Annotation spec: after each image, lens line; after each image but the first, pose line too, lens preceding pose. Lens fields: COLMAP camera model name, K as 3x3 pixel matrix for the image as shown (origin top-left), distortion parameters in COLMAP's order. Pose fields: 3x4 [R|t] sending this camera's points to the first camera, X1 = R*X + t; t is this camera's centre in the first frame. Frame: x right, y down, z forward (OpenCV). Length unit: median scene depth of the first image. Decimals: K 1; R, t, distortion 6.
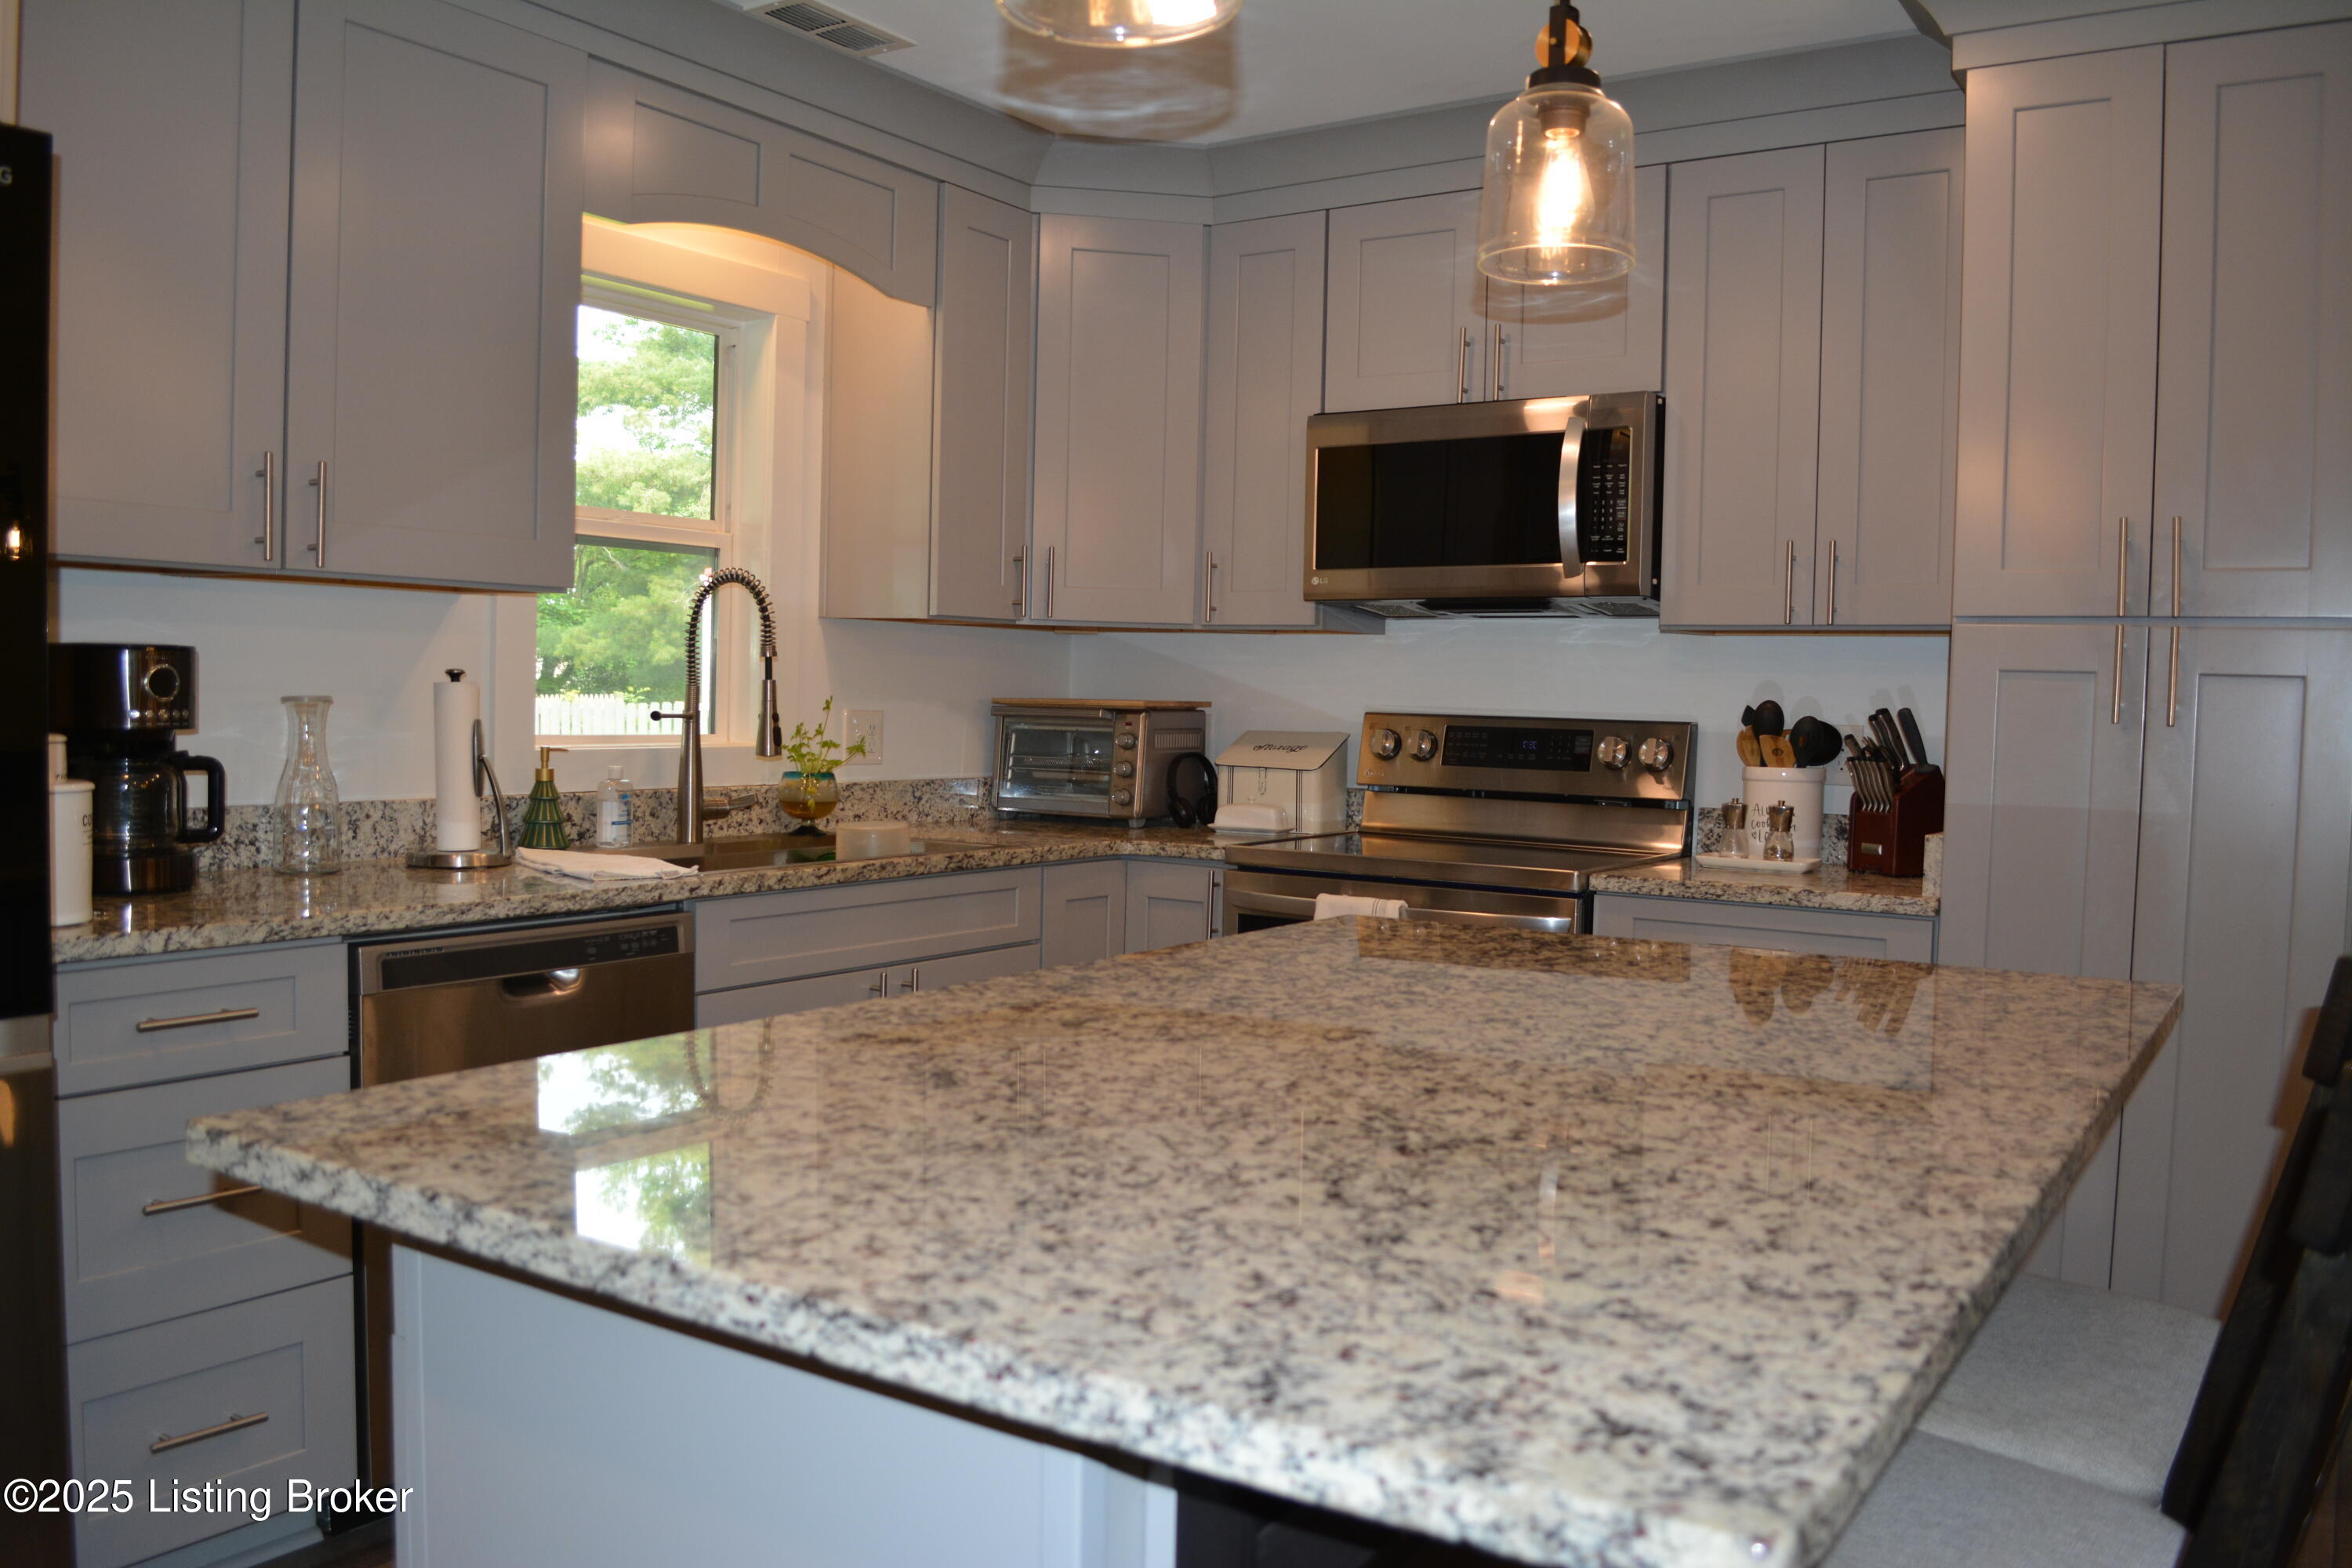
lens RADIAL K [[1874.1, 0, 1176.0], [0, 1874.1, 784.0], [0, 0, 1]] dist [-0.075886, 0.007058]
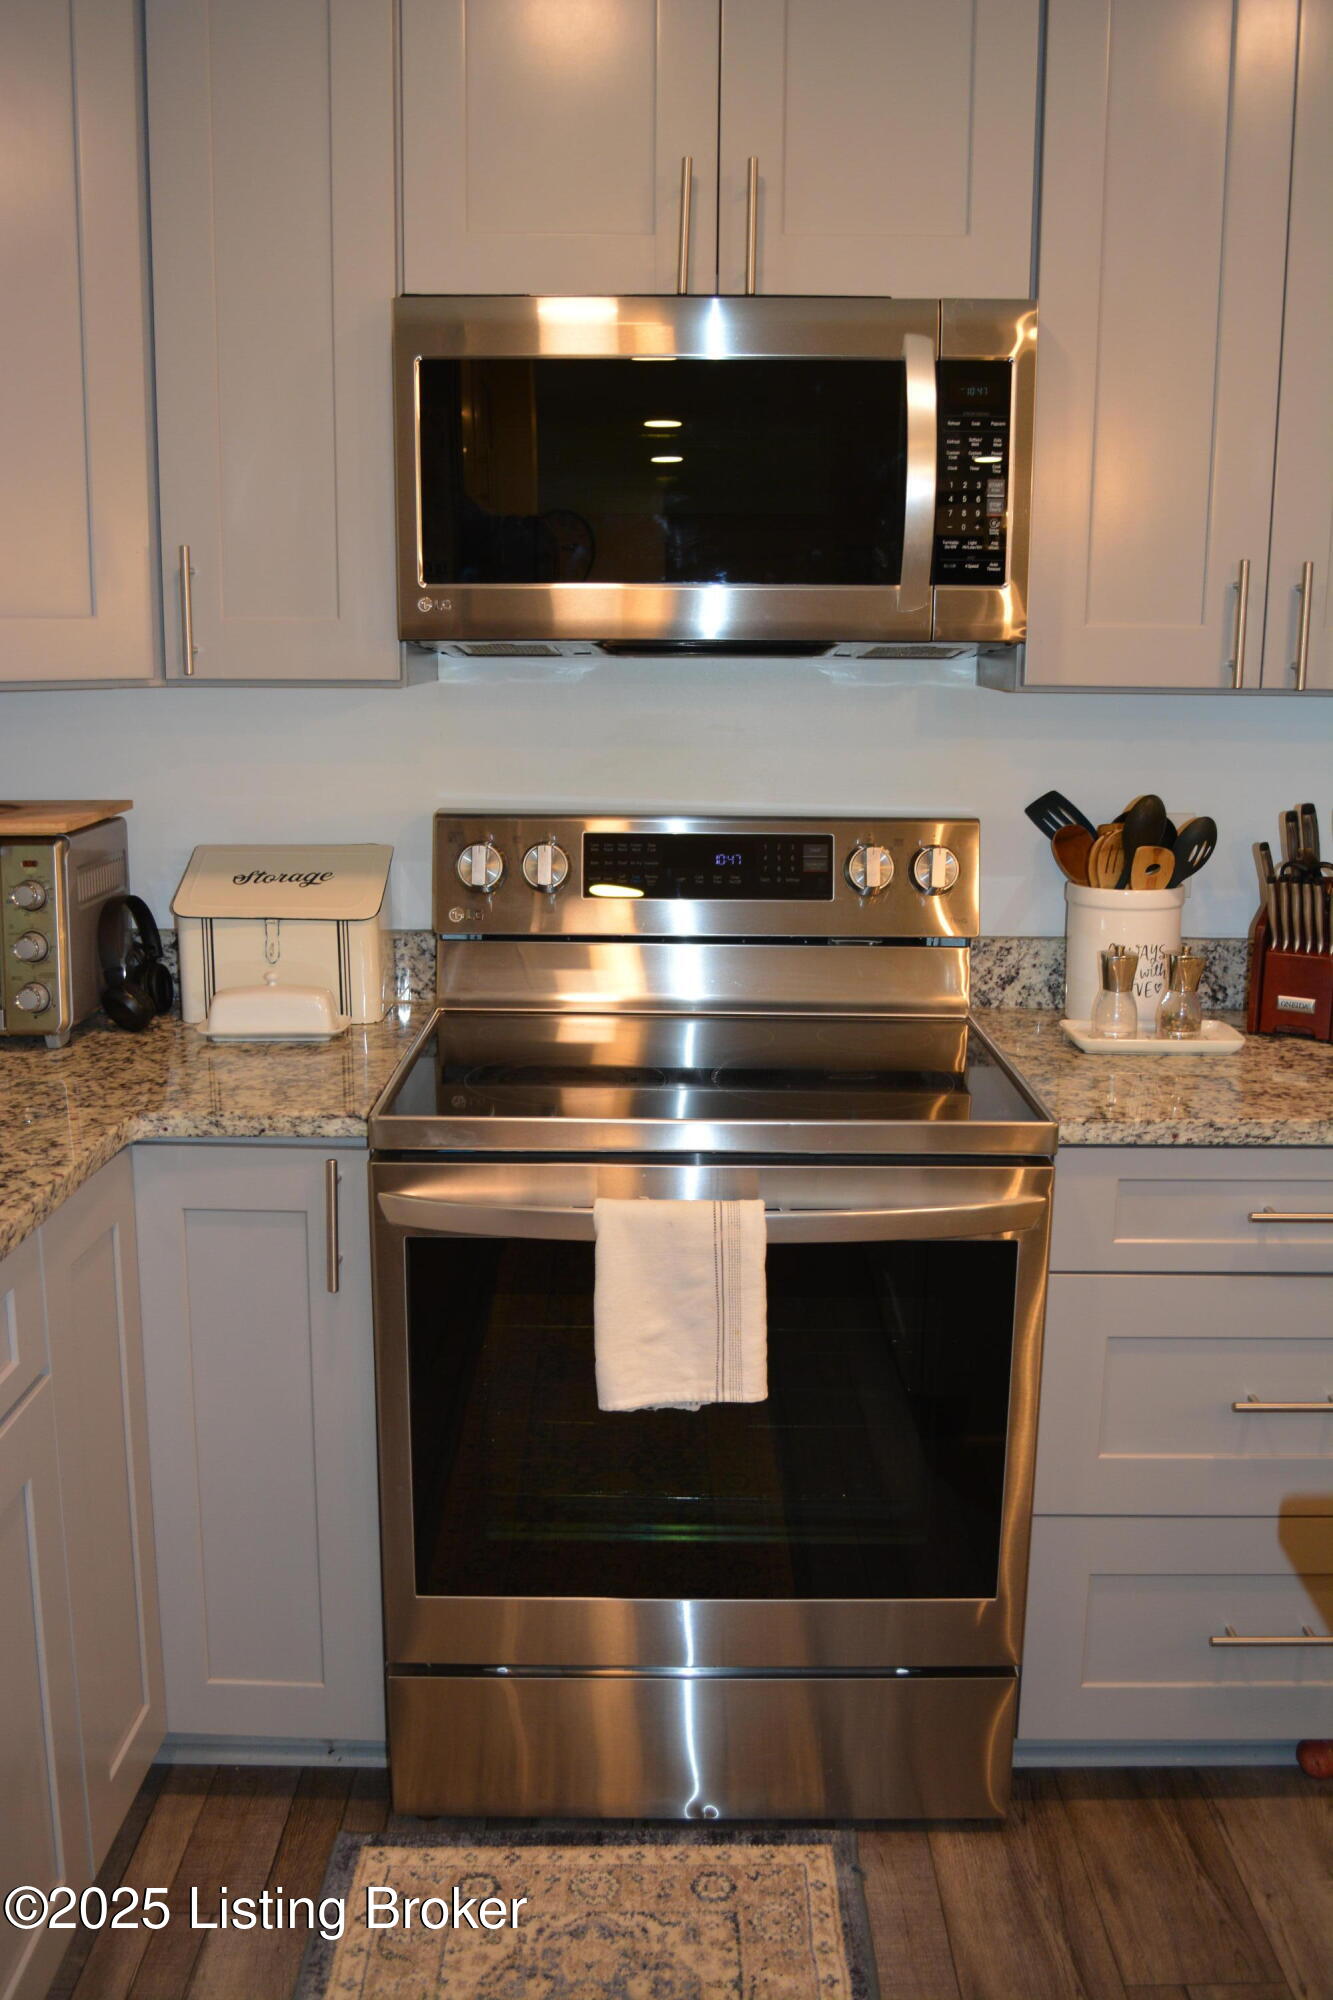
lens RADIAL K [[1787.1, 0, 666.5], [0, 1787.1, 1000.0], [0, 0, 1]] dist [-0.075406, -0.000481]
pose [[0.833704, -0.127931, 0.537188, -0.211990], [0.037124, 0.983578, 0.176624, -0.107375], [-0.550962, -0.127310, 0.824762, 0.651876]]
